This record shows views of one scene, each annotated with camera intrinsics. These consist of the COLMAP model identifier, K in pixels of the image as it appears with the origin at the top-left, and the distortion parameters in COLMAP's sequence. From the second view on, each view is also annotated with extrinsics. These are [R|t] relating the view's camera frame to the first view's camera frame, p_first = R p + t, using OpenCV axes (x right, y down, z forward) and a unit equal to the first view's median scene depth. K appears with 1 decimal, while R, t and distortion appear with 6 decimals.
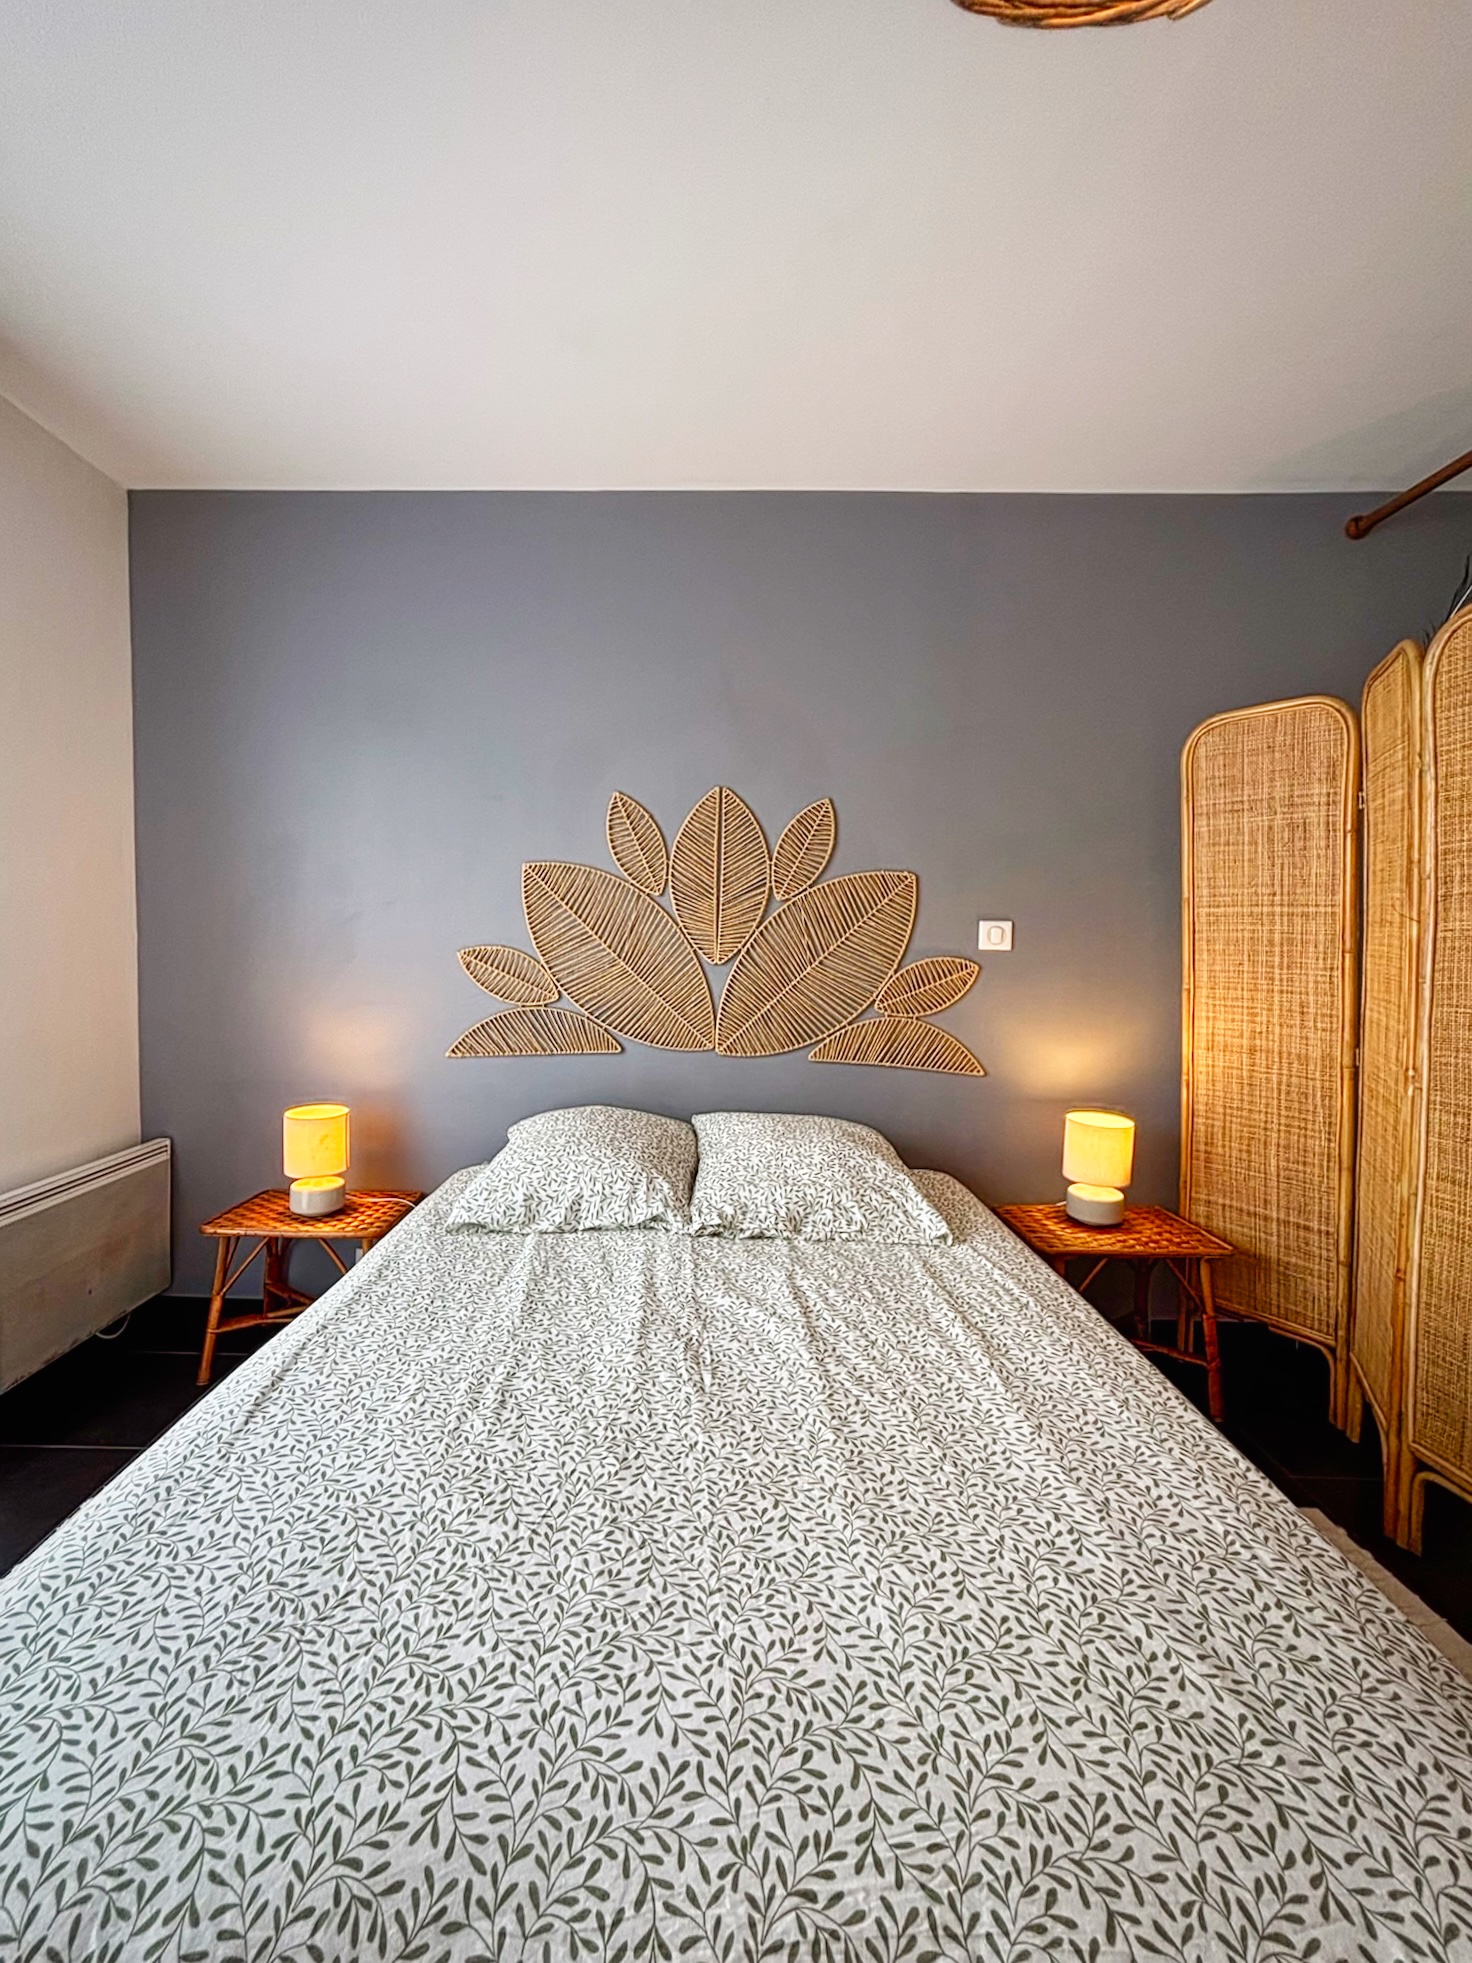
lens RADIAL K [[811.2, 0, 734.1], [0, 811.2, 963.9], [0, 0, 1]] dist [0.000930, 0.000955]
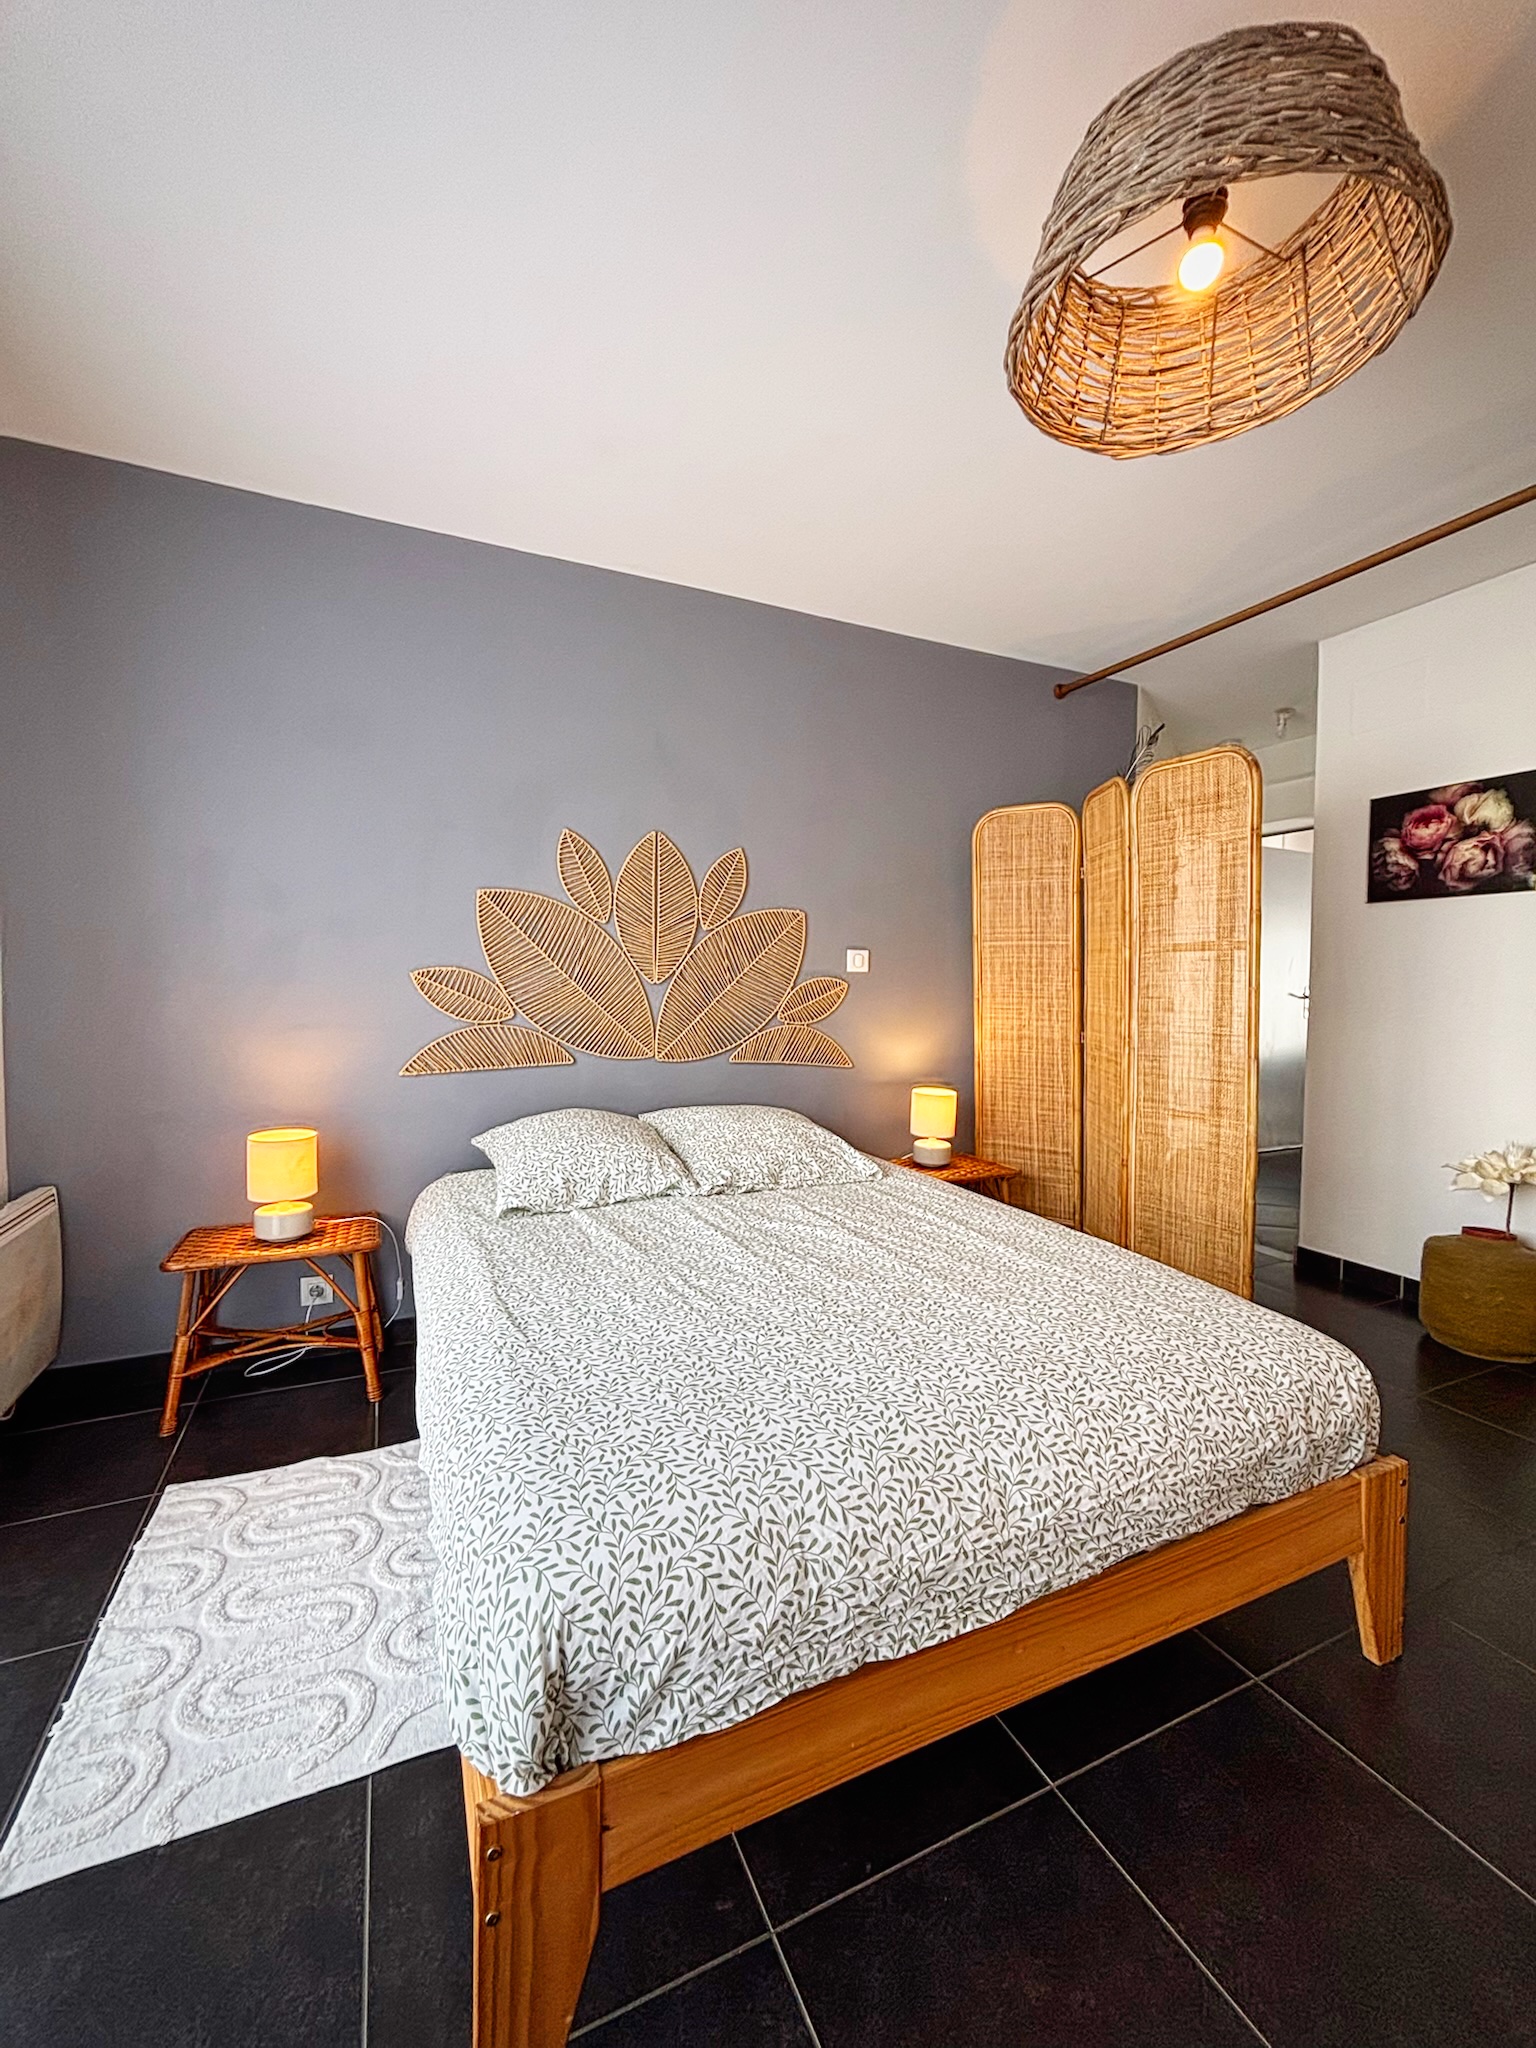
lens RADIAL K [[826.5, 0, 767.5], [0, 826.5, 1015.0], [0, 0, 1]] dist [0.031805, 0.000001]
pose [[0.895540, -0.021368, 0.444467, -0.437209], [0.020789, 0.999765, 0.006177, 0.044765], [-0.444495, 0.003709, 0.895774, -0.148877]]
